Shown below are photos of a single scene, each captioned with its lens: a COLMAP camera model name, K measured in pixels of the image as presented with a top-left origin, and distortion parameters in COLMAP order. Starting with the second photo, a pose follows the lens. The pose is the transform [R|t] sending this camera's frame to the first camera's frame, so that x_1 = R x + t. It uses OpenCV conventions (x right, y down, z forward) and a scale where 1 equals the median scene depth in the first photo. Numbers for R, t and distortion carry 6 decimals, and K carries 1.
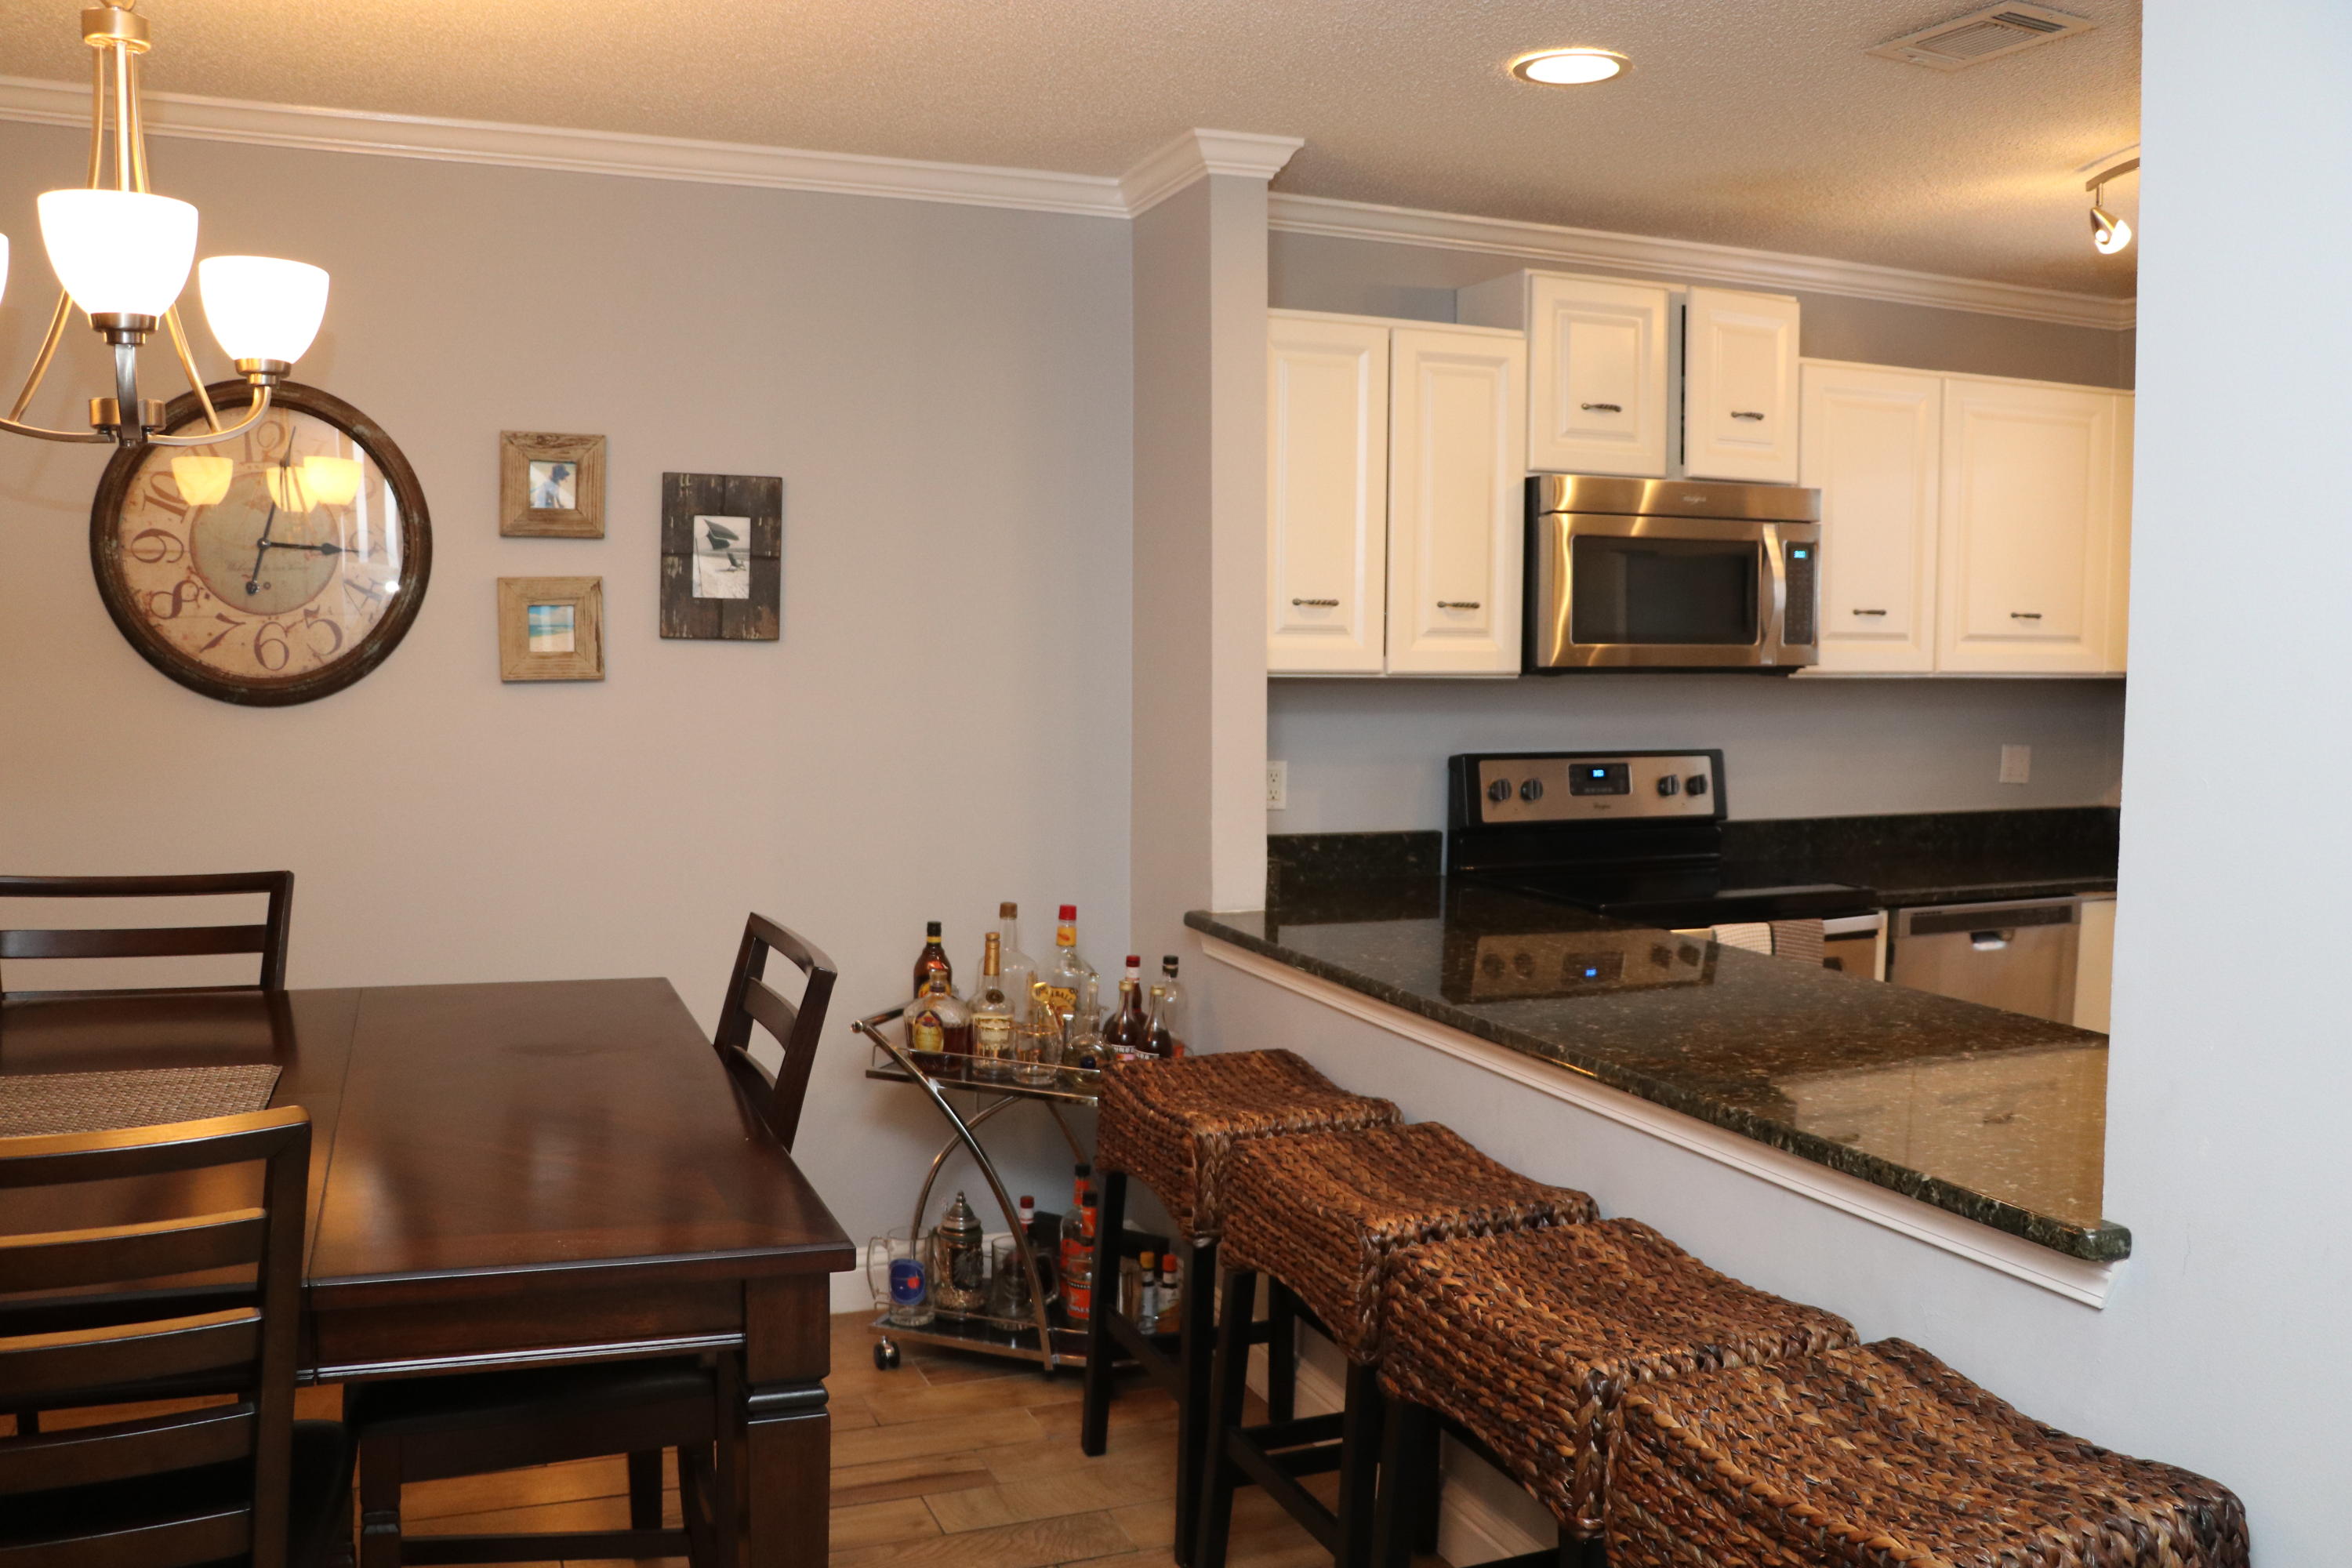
lens RADIAL K [[1906.3, 0, 1177.9], [0, 1906.3, 784.9], [0, 0, 1]] dist [-0.182122, 0.142744]
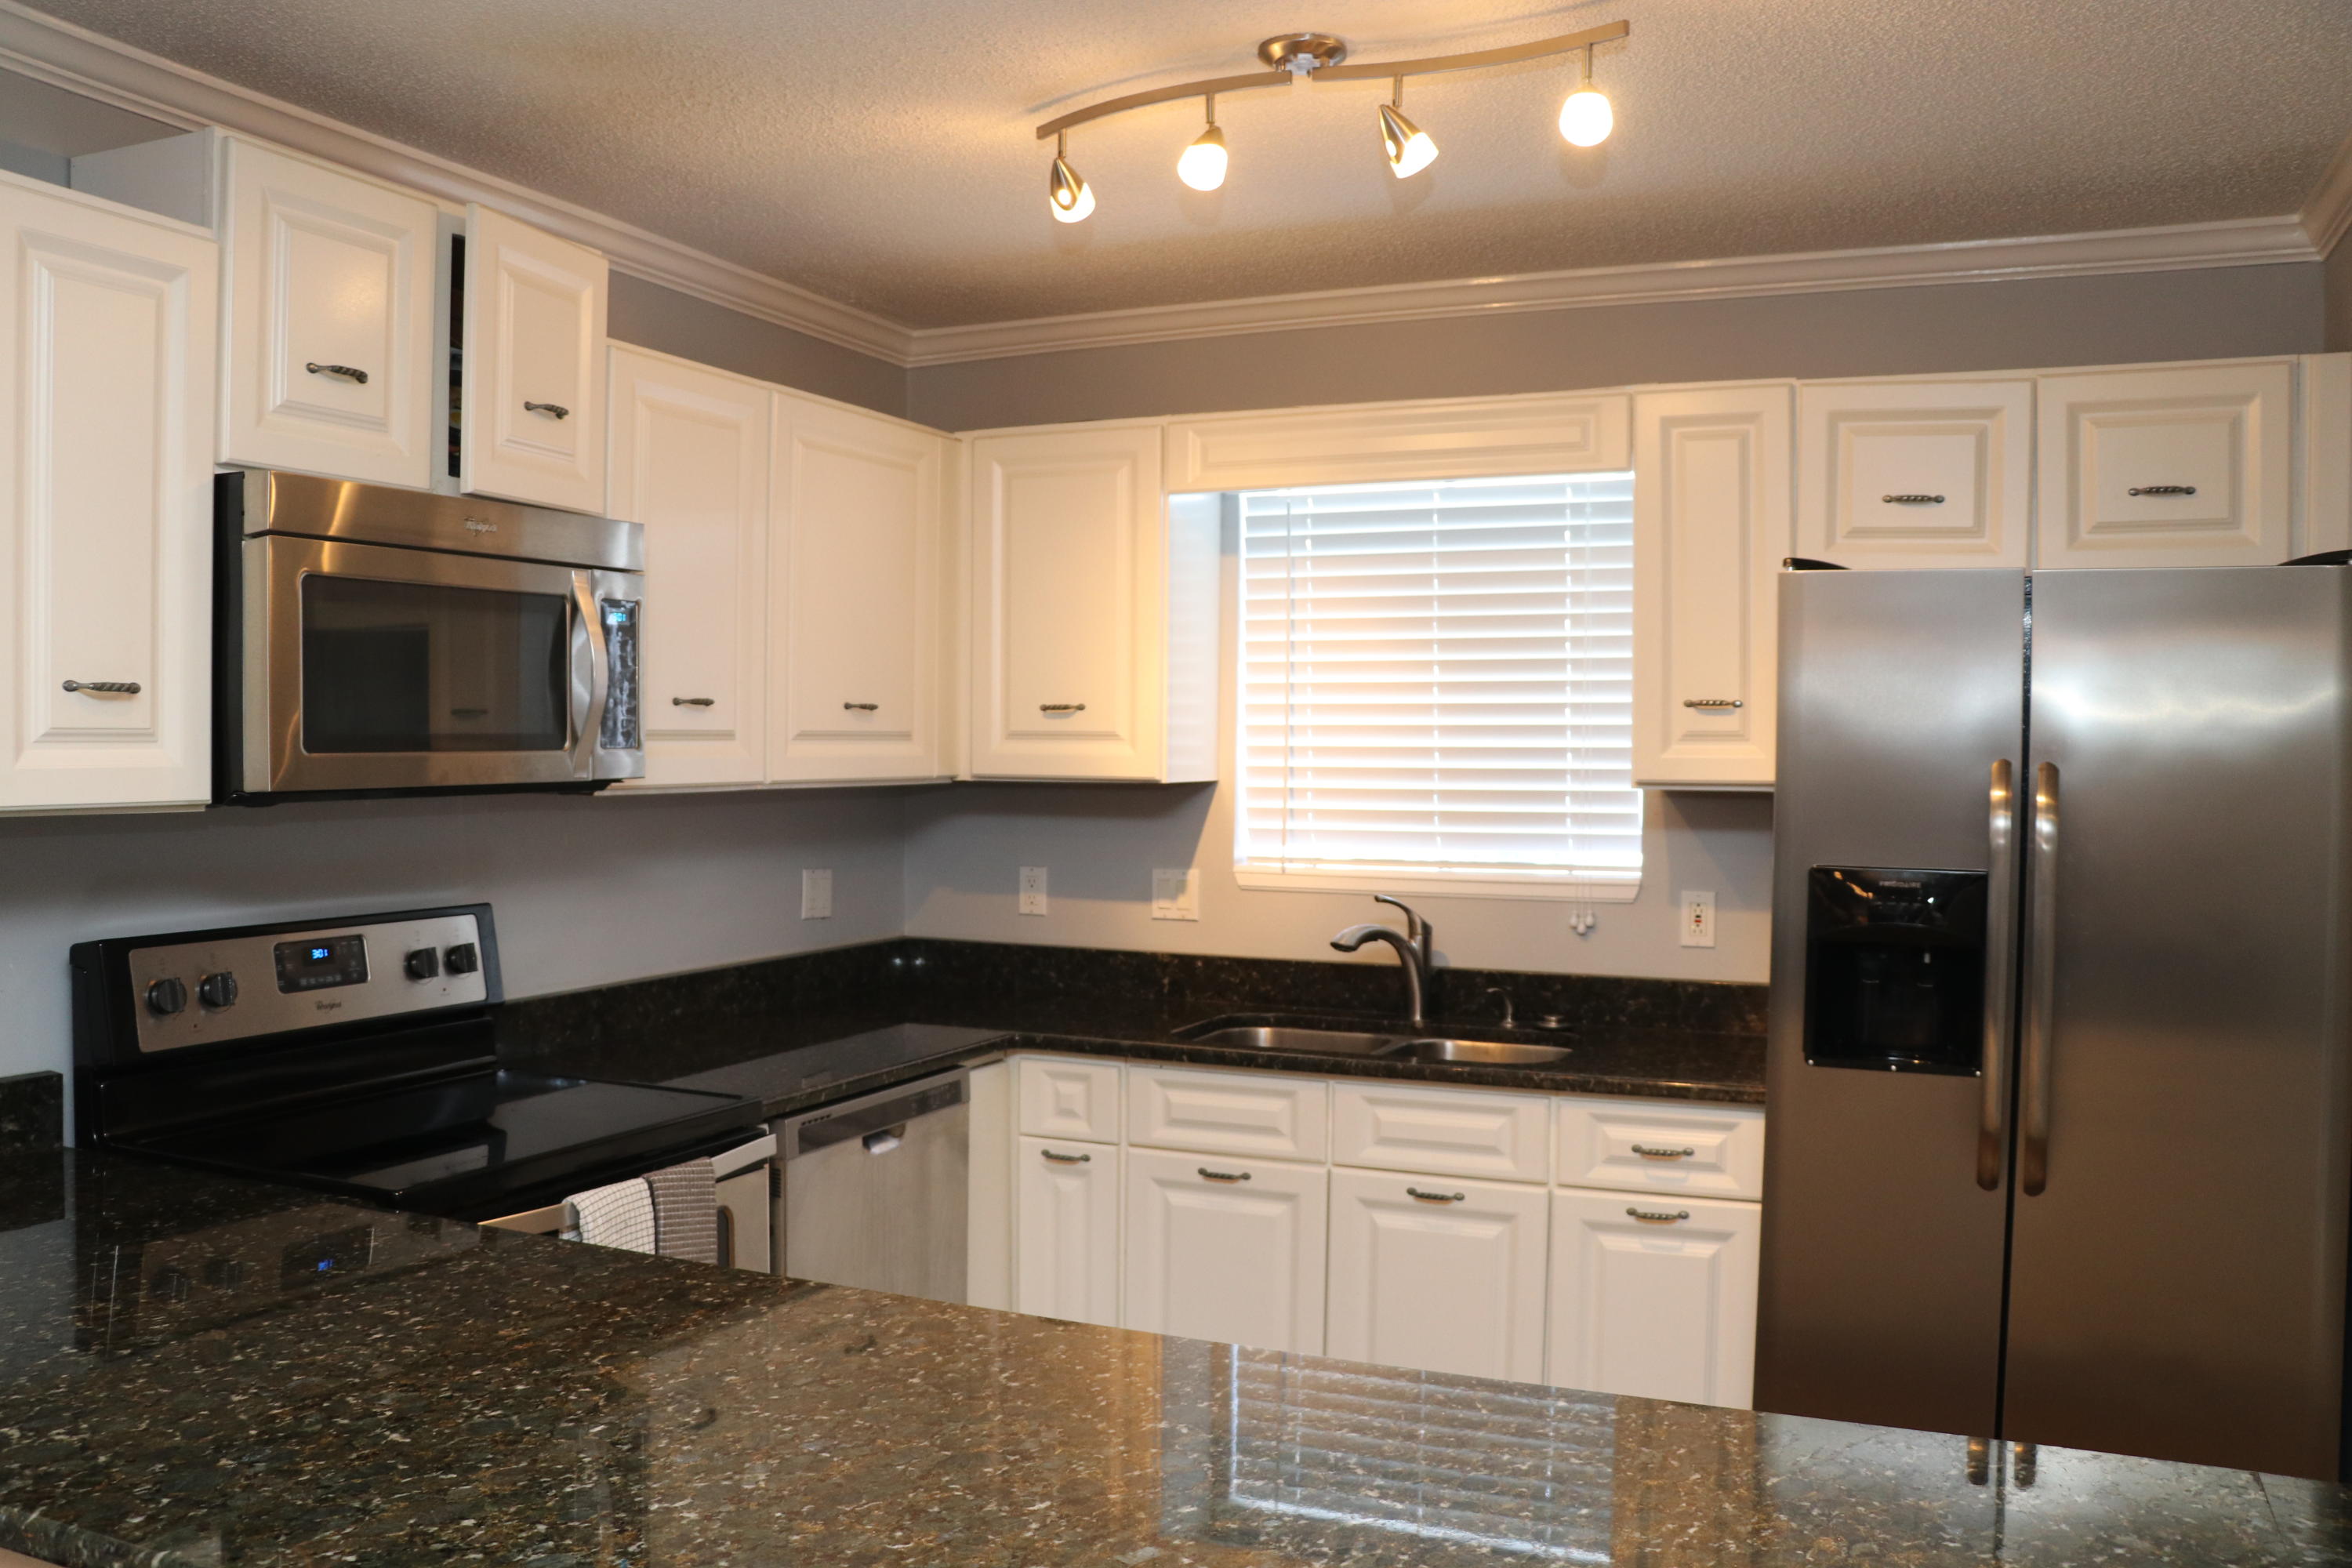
lens RADIAL K [[1906.3, 0, 1169.0], [0, 1906.3, 803.4], [0, 0, 1]] dist [-0.182122, 0.142744]
pose [[0.725209, -0.023889, 0.688114, 0.003818], [0.052414, 0.998413, -0.020578, -0.032303], [-0.686531, 0.050990, 0.725310, 0.388149]]
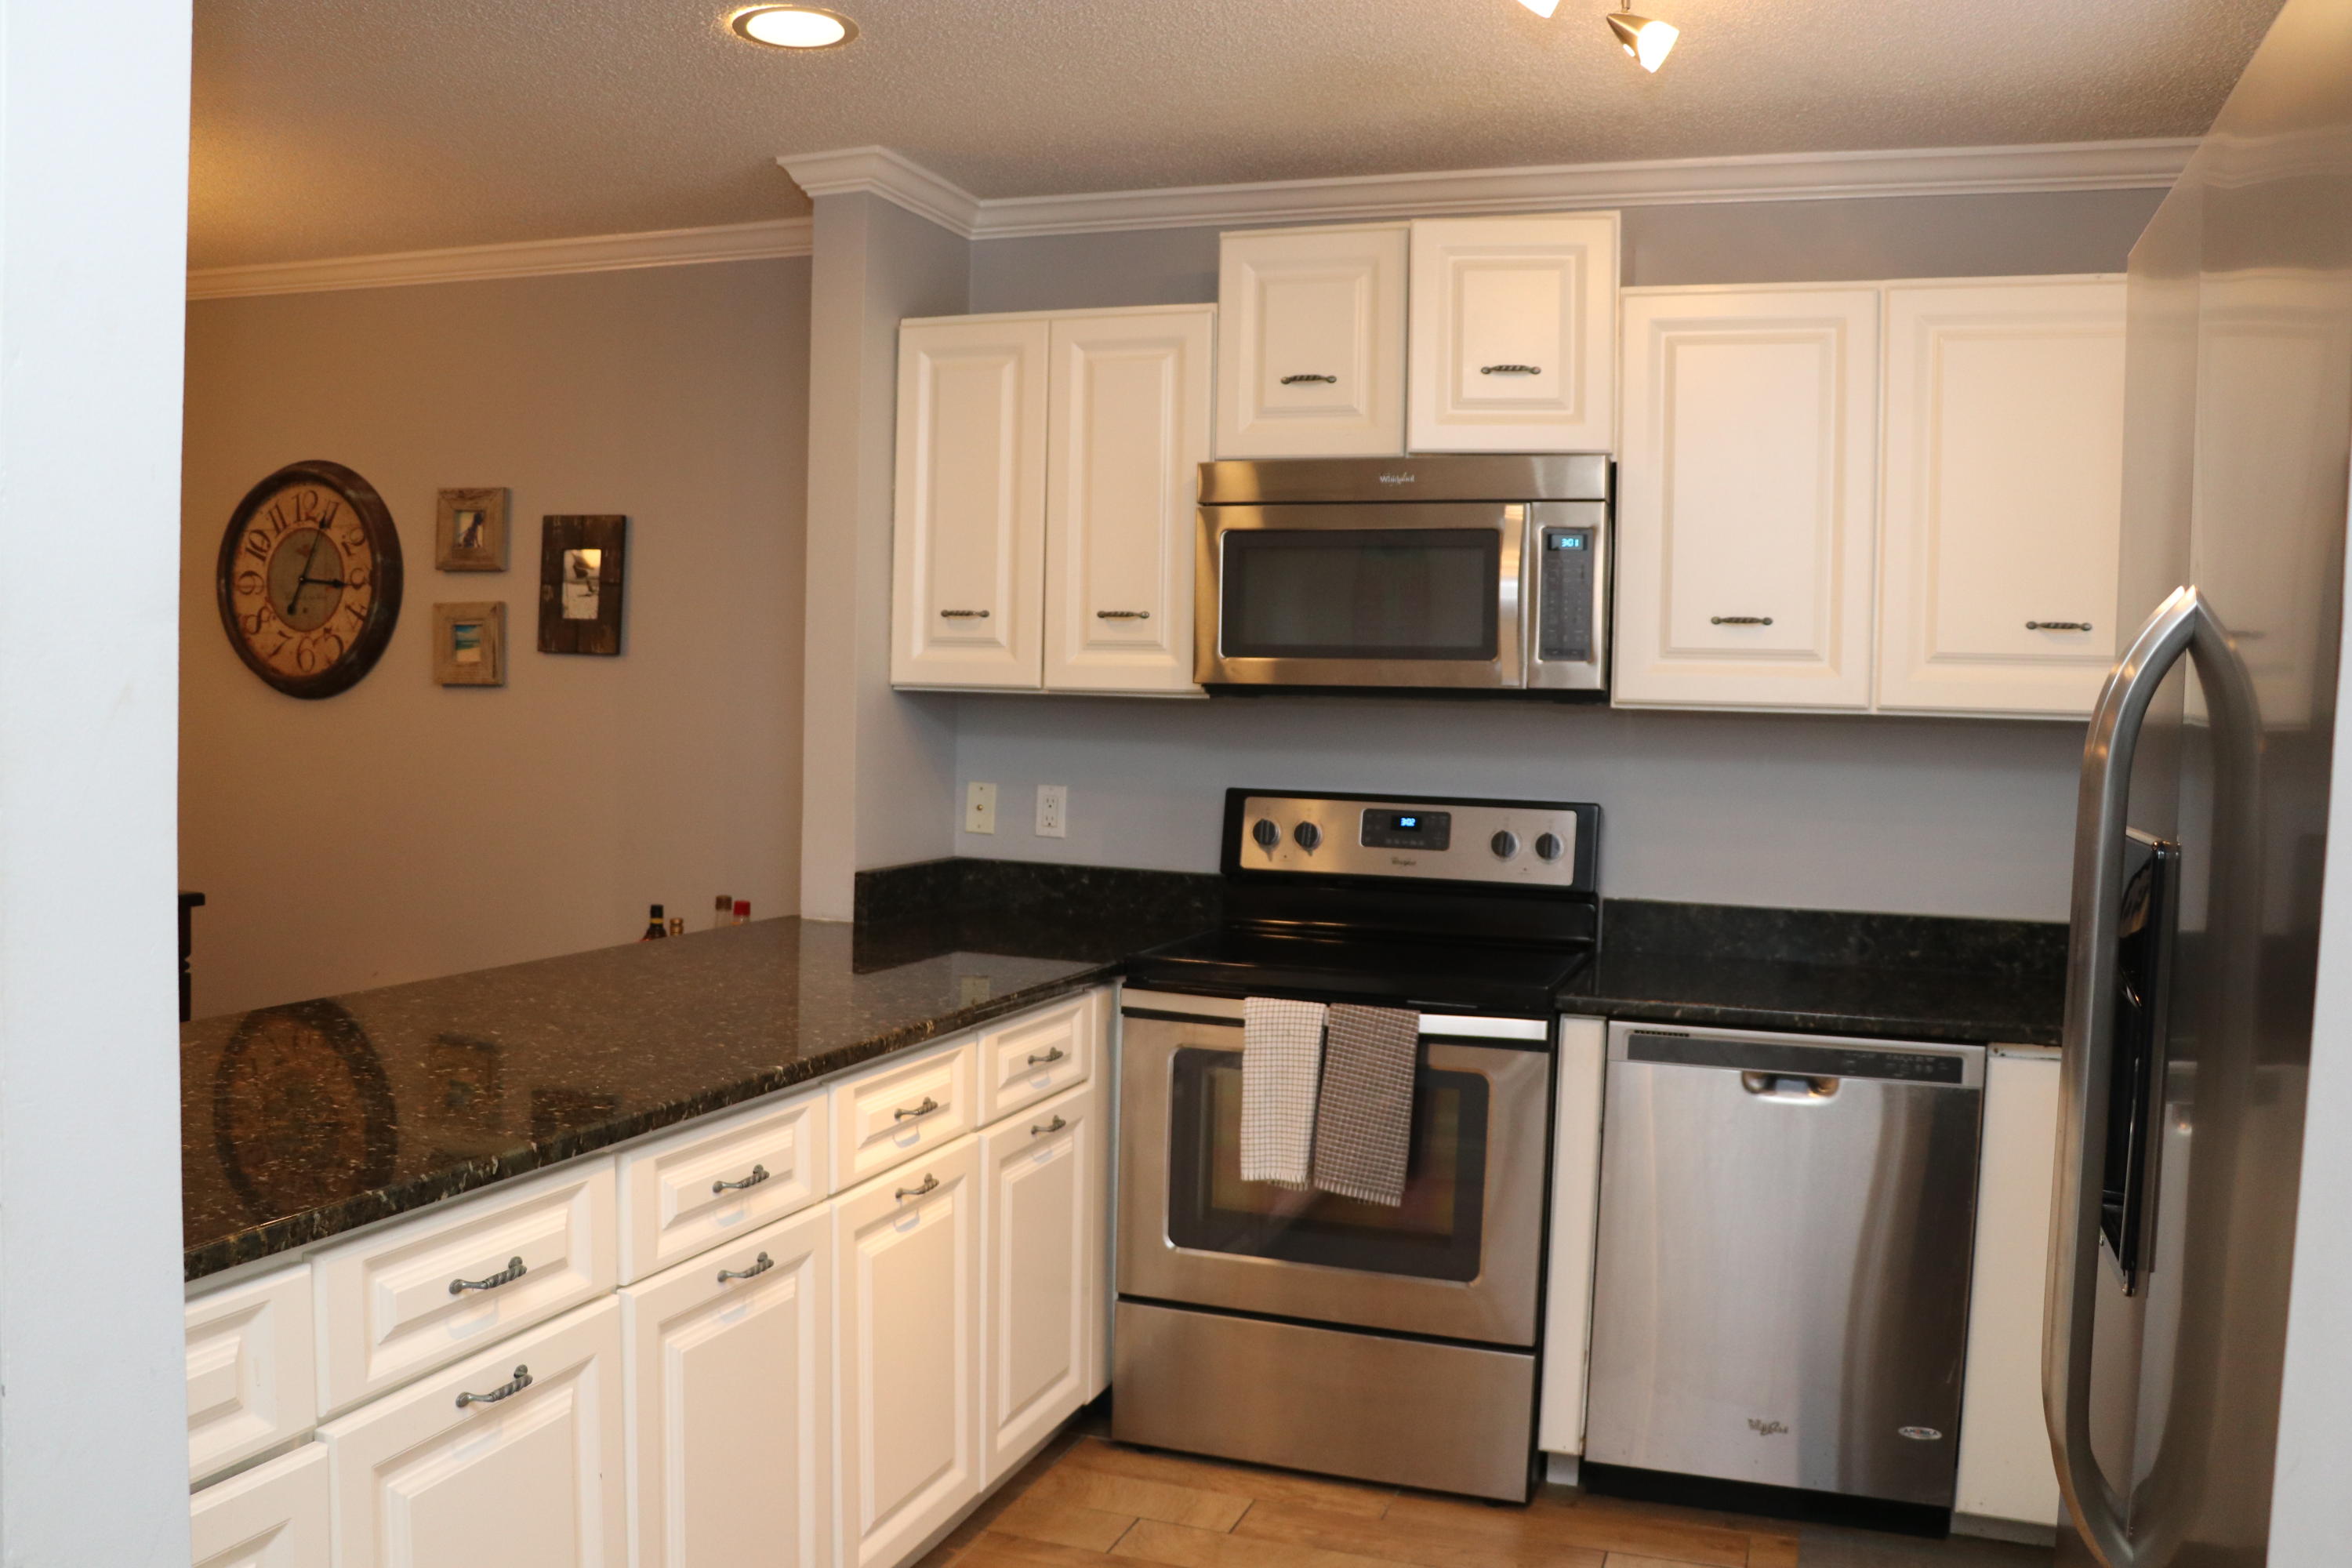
lens RADIAL K [[1906.3, 0, 1178.1], [0, 1906.3, 784.1], [0, 0, 1]] dist [-0.182122, 0.142744]
pose [[0.749440, 0.039596, -0.660887, 0.774631], [-0.073307, 0.997035, -0.023393, 0.004615], [0.658001, 0.065979, 0.750121, 0.346267]]
